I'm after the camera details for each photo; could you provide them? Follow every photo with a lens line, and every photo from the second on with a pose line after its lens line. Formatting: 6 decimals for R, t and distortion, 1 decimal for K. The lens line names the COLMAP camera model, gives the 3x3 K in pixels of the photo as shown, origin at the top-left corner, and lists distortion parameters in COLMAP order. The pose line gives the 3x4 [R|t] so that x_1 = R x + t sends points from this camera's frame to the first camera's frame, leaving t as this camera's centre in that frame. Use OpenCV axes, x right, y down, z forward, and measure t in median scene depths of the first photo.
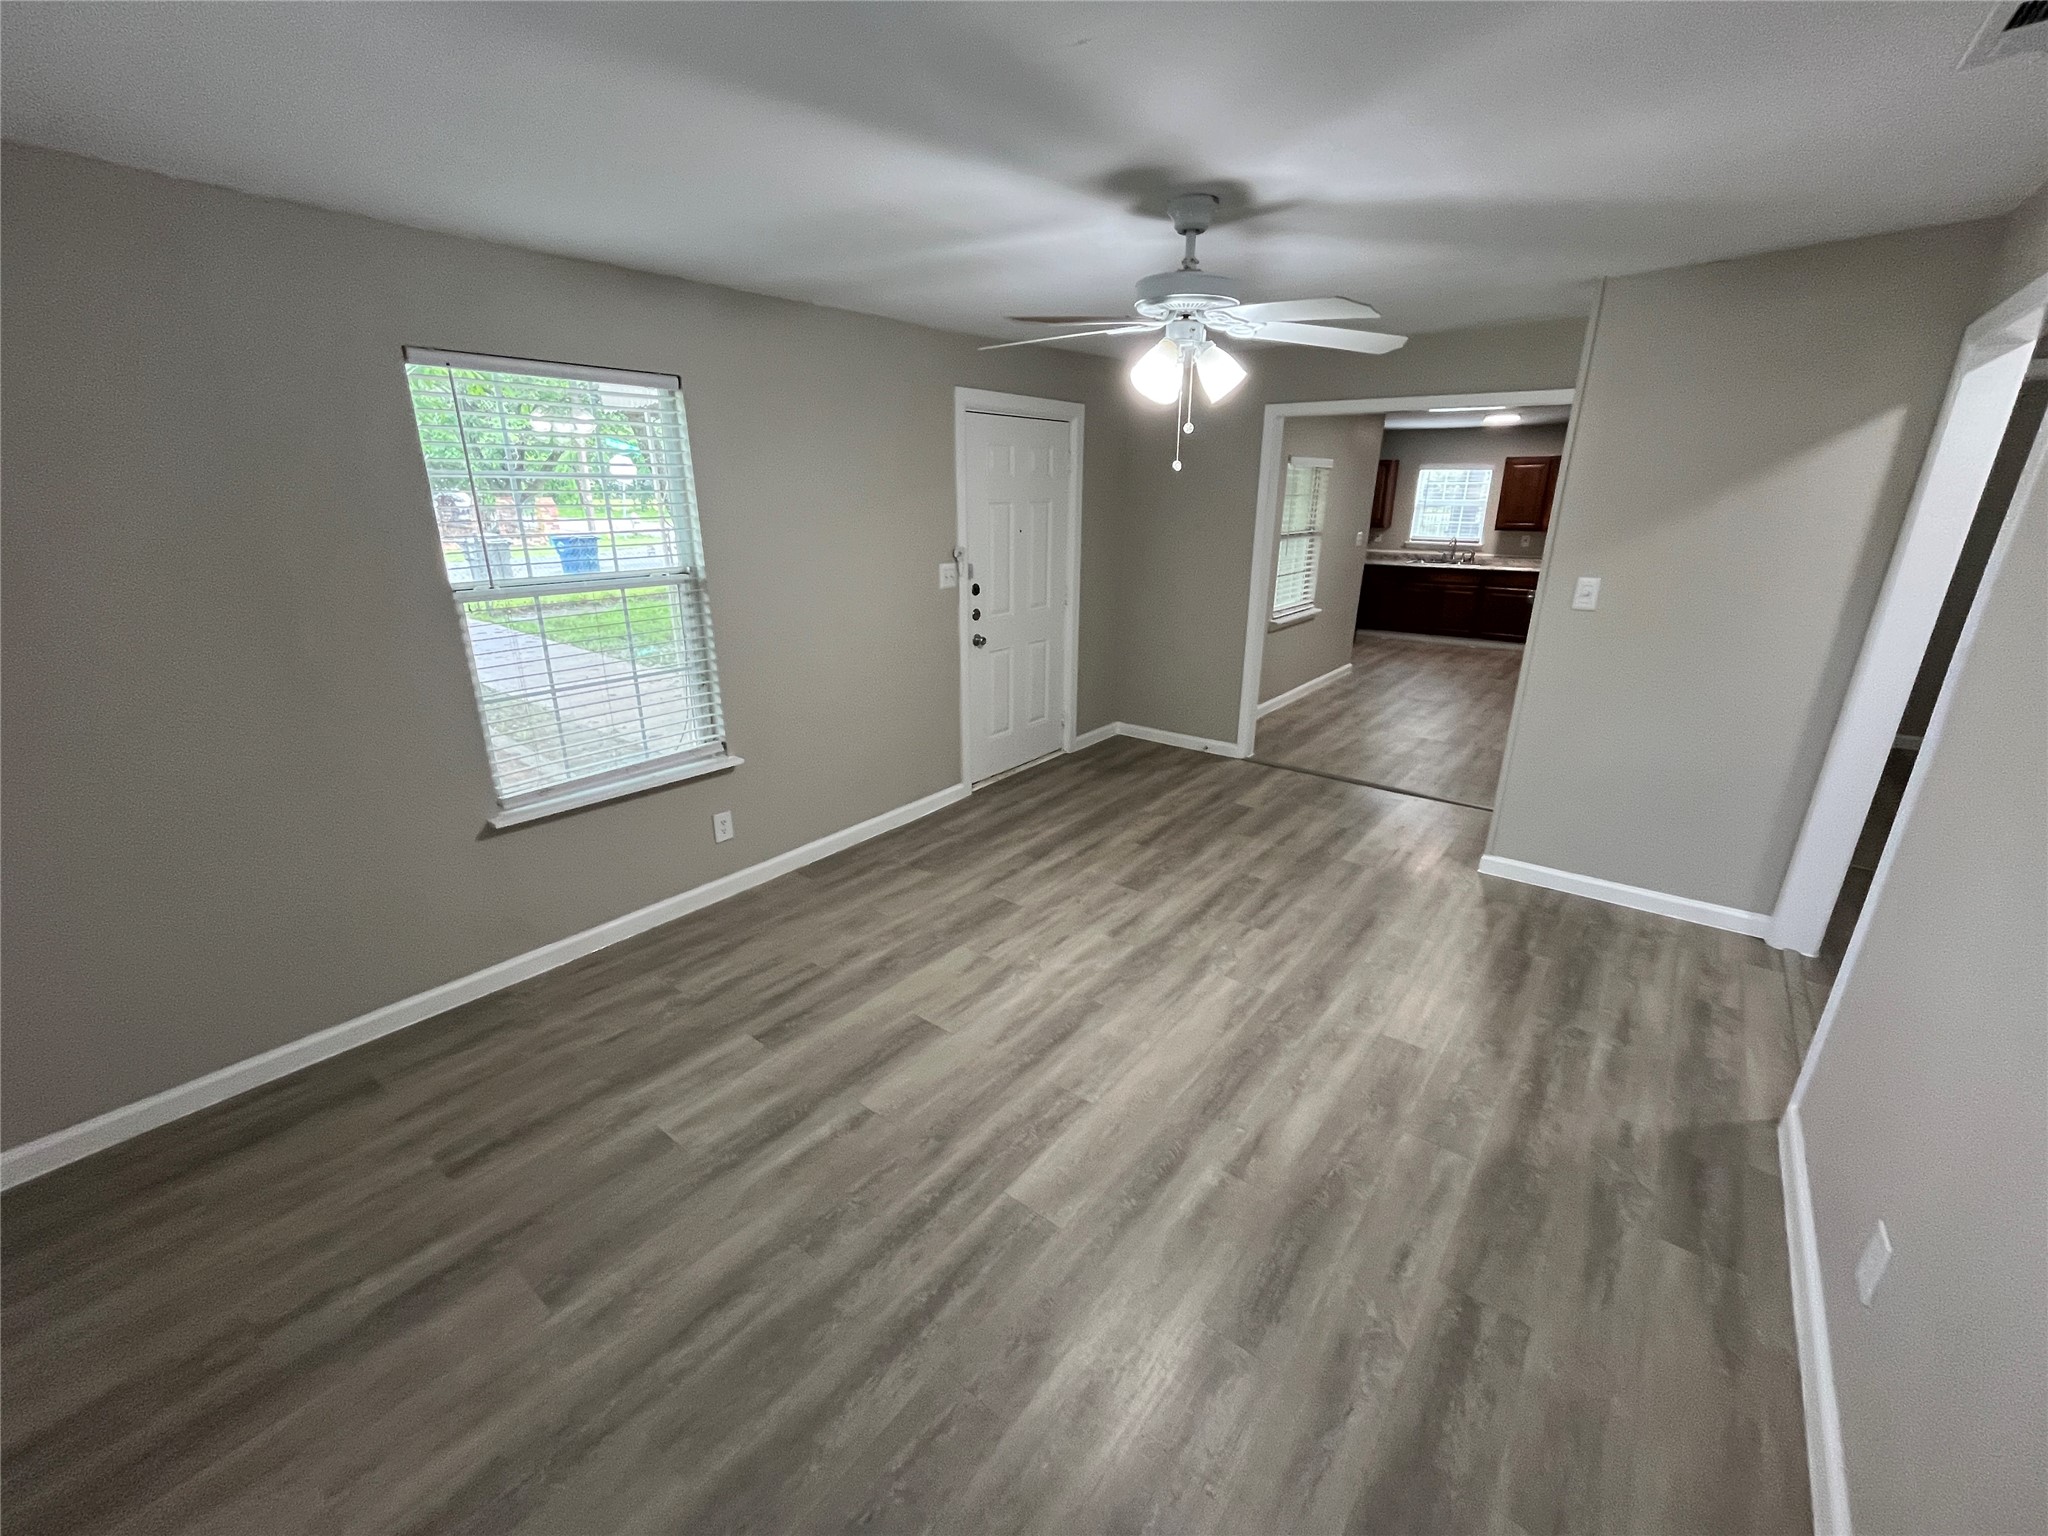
lens RADIAL K [[827.7, 0, 1023.8], [0, 827.7, 771.3], [0, 0, 1]] dist [0.000310, 0.000084]
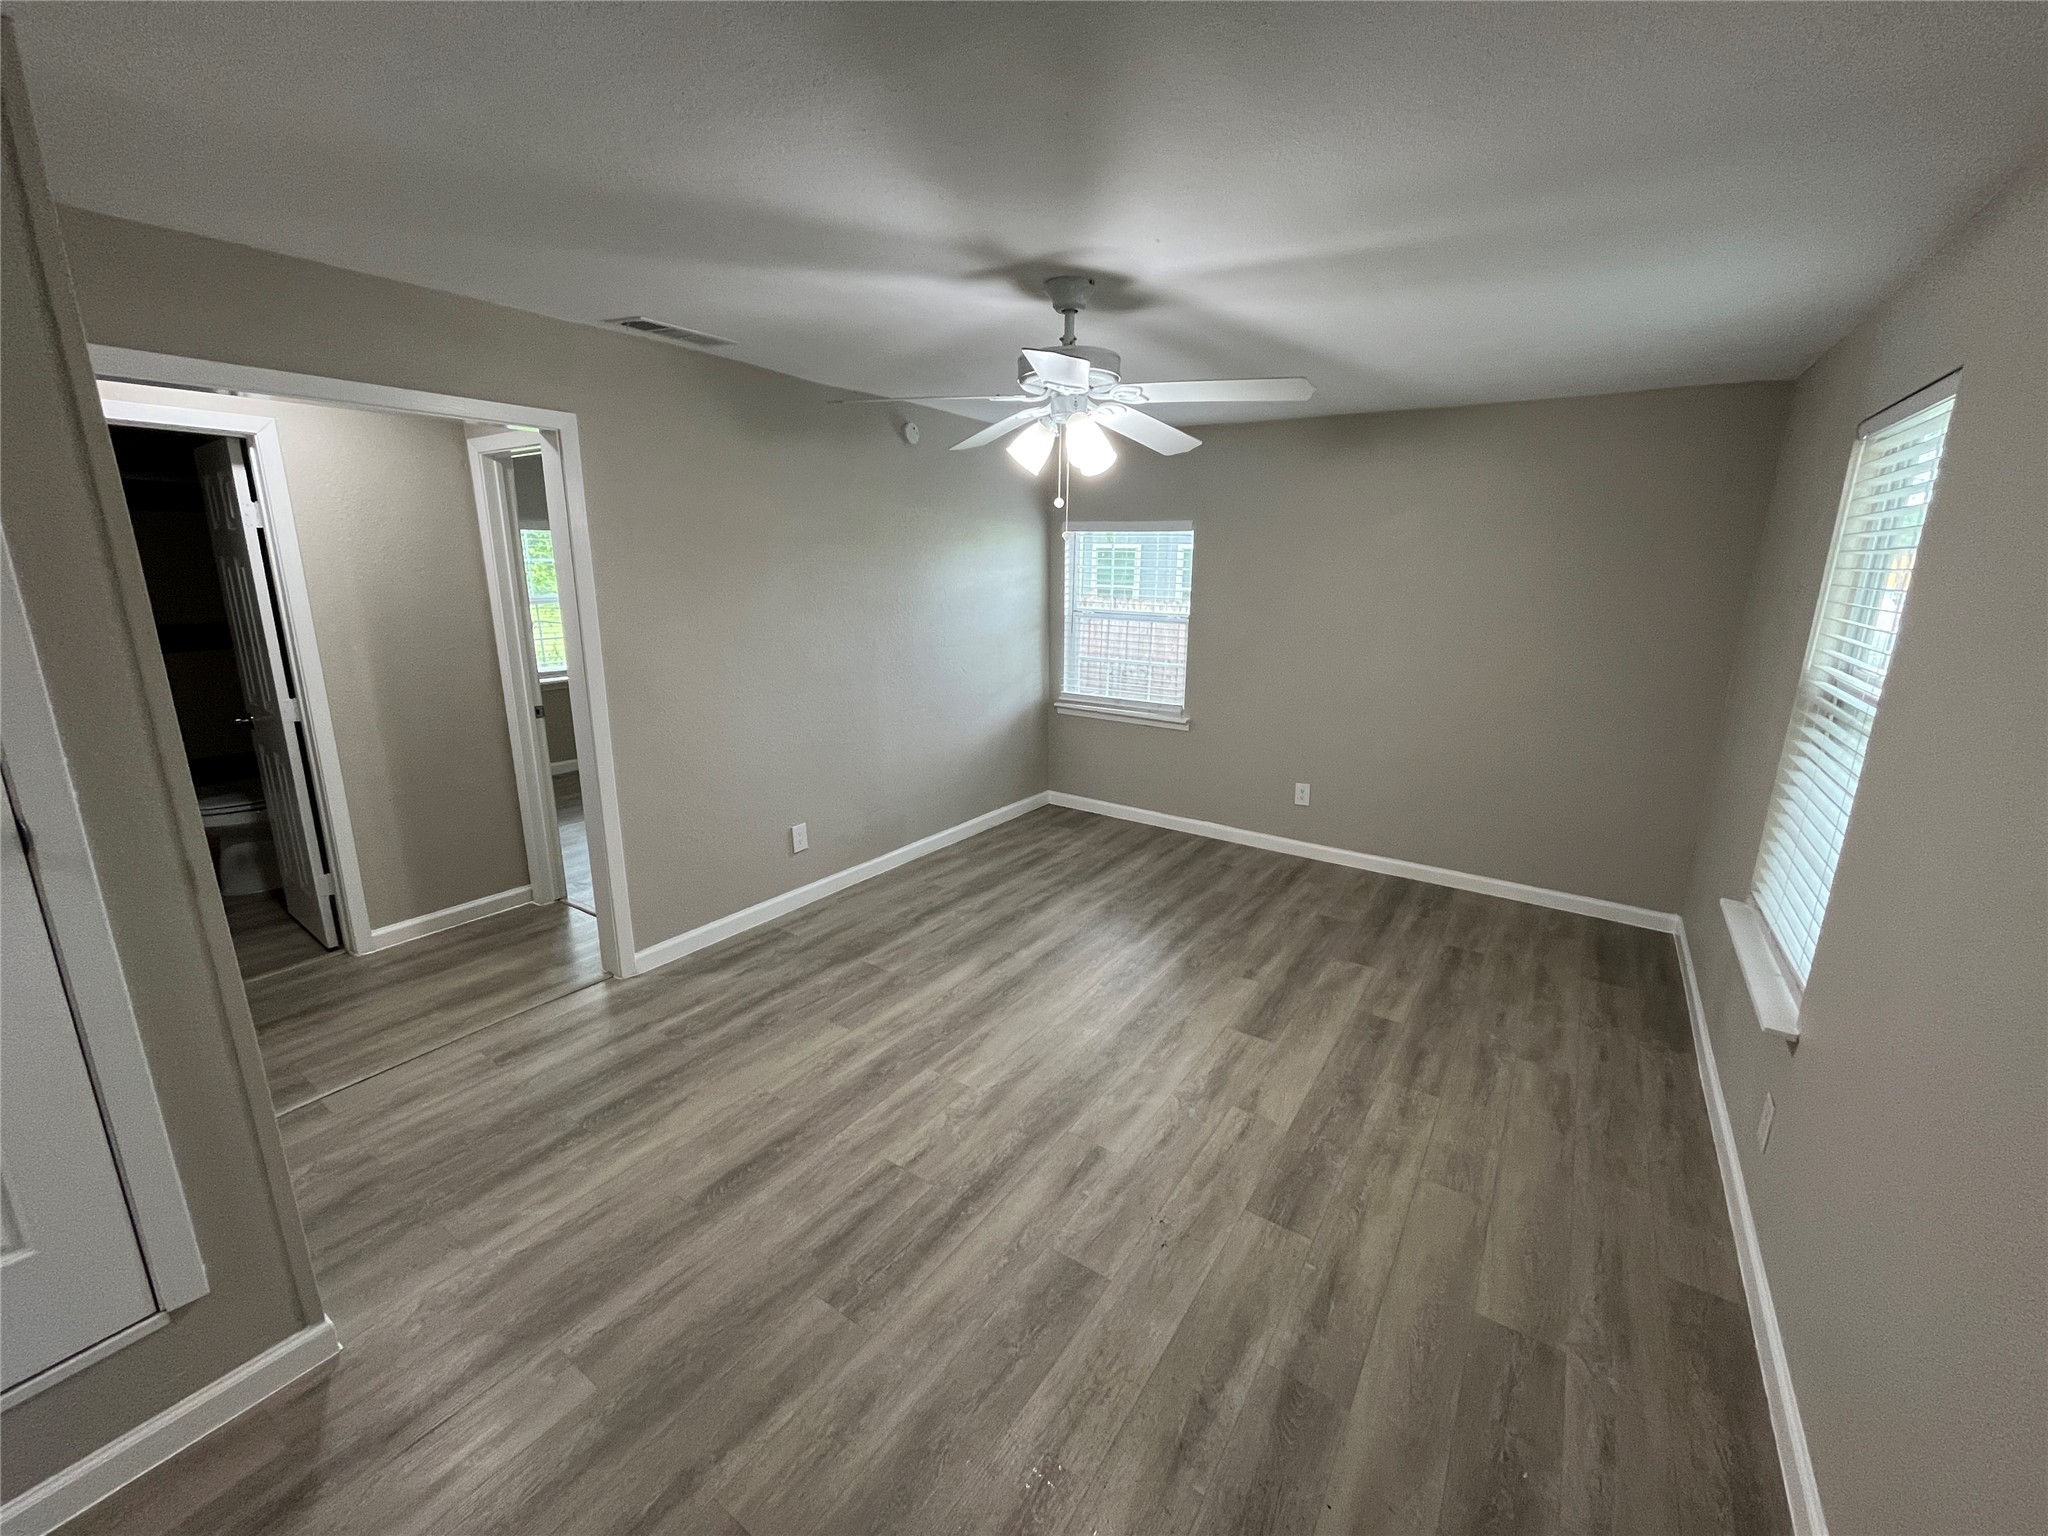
lens RADIAL K [[827.7, 0, 1028.8], [0, 827.7, 765.0], [0, 0, 1]] dist [0.000310, 0.000084]
pose [[-0.996145, 0.007672, -0.087386, 0.236322], [-0.040468, 0.843645, 0.535375, -0.492953], [0.077830, 0.536847, -0.840082, 1.459702]]
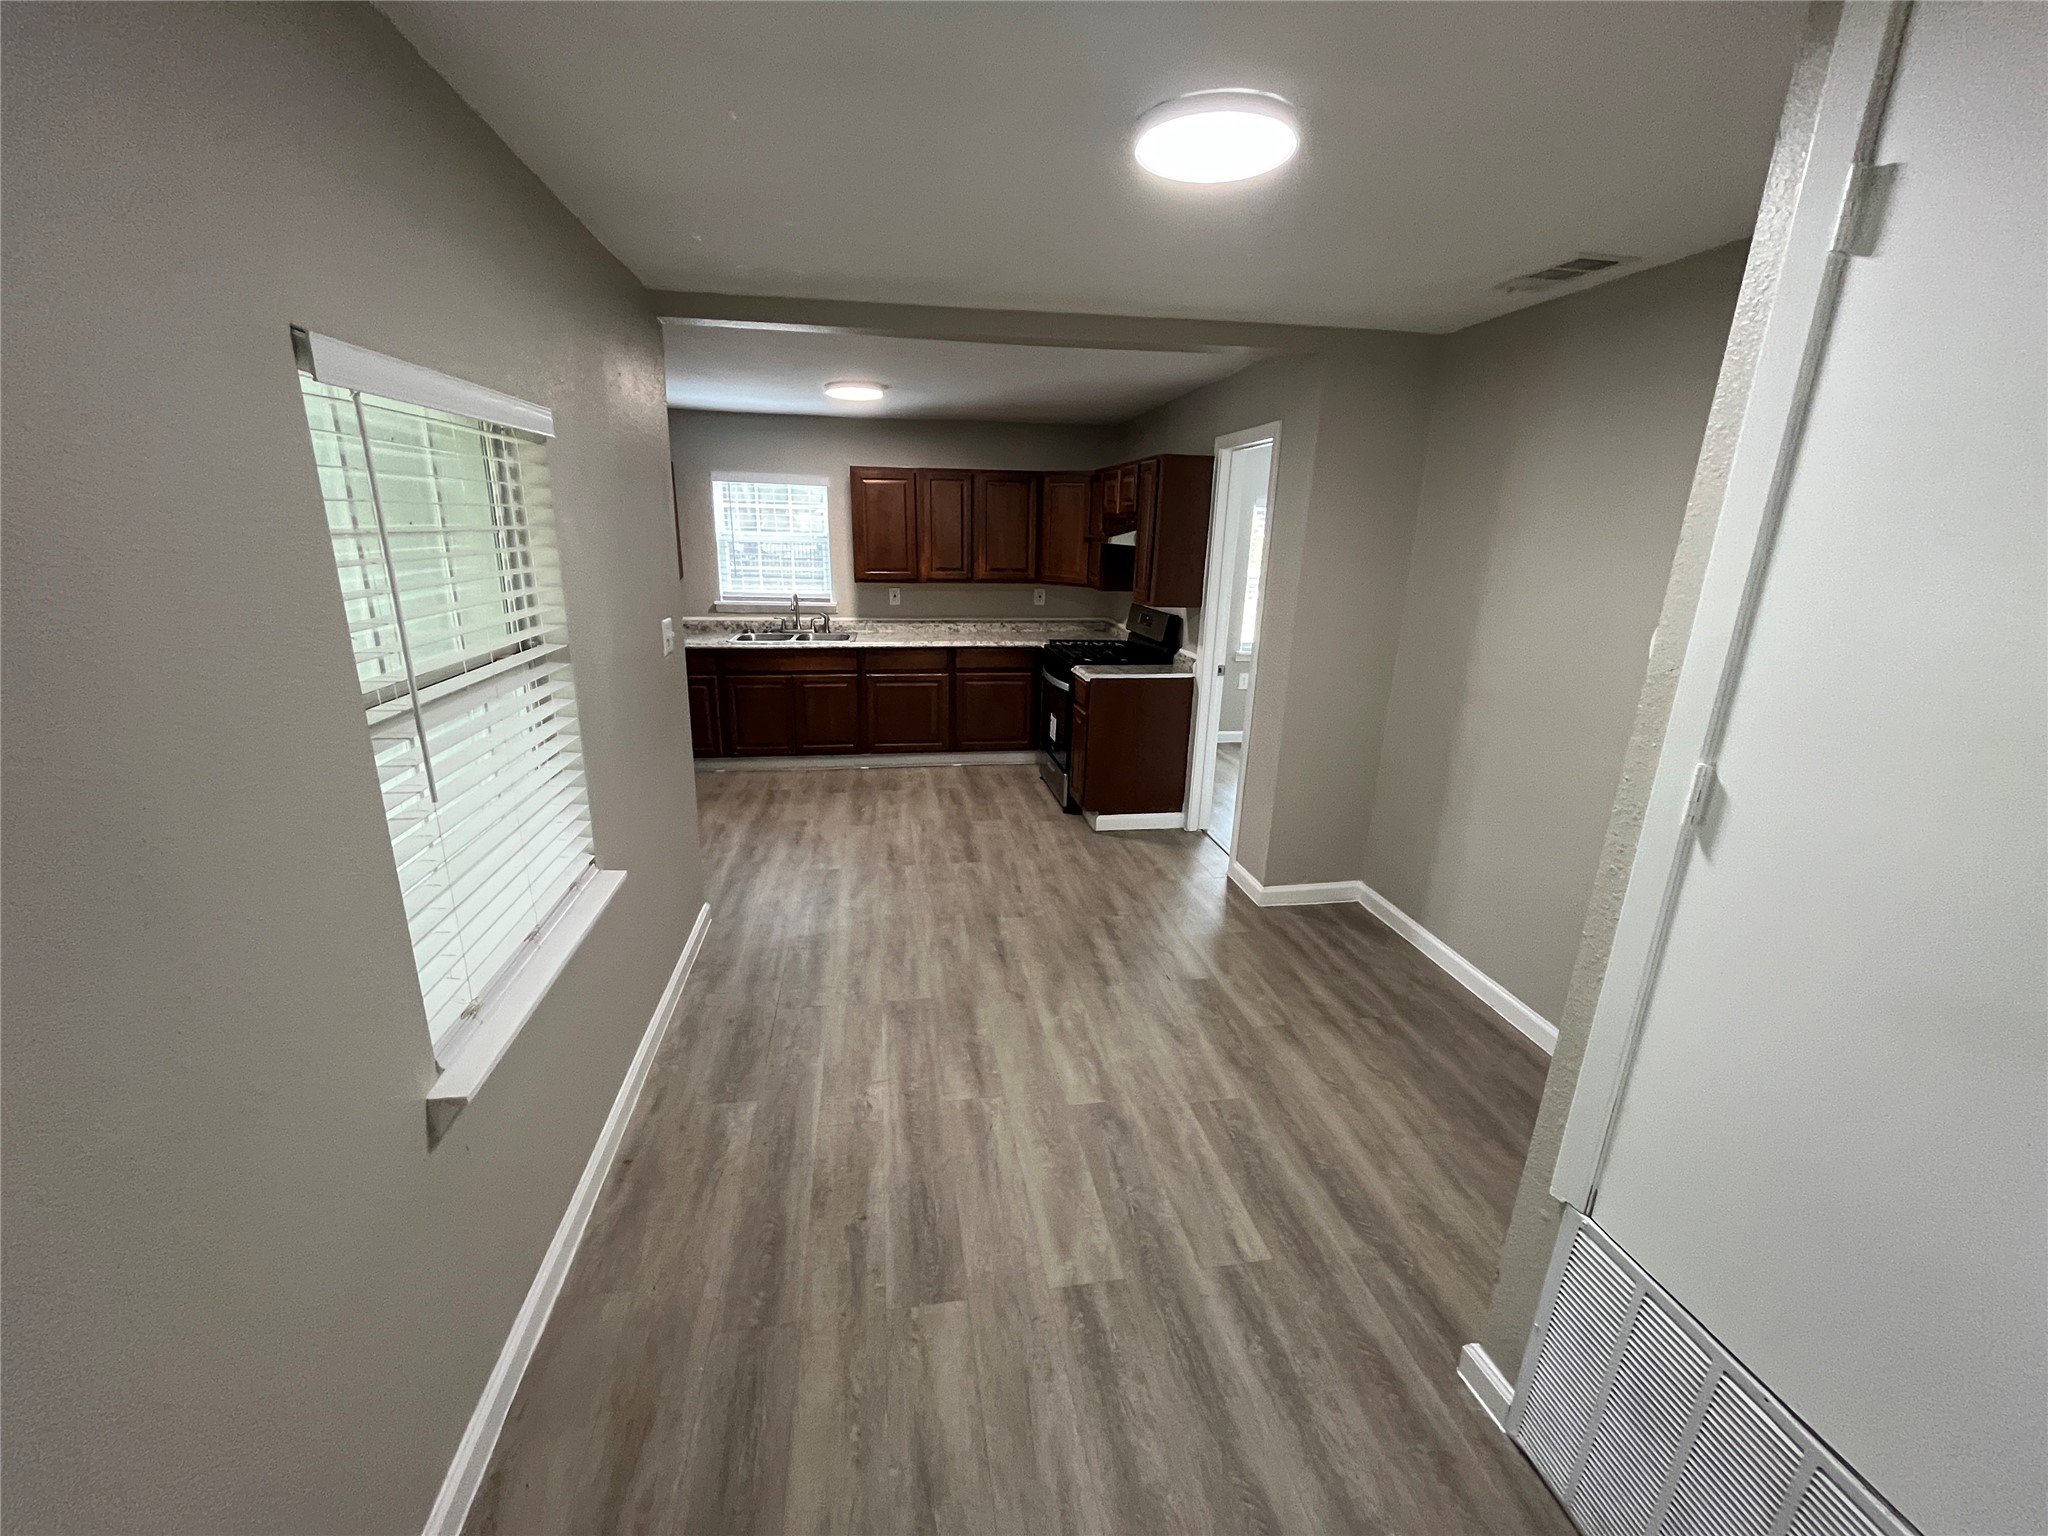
lens RADIAL K [[827.7, 0, 1029.2], [0, 827.7, 767.5], [0, 0, 1]] dist [0.000310, 0.000084]
pose [[0.663254, -0.194607, 0.722649, 0.505210], [0.213020, 0.974749, 0.066985, -0.479678], [-0.717438, 0.109511, 0.687961, 1.395232]]
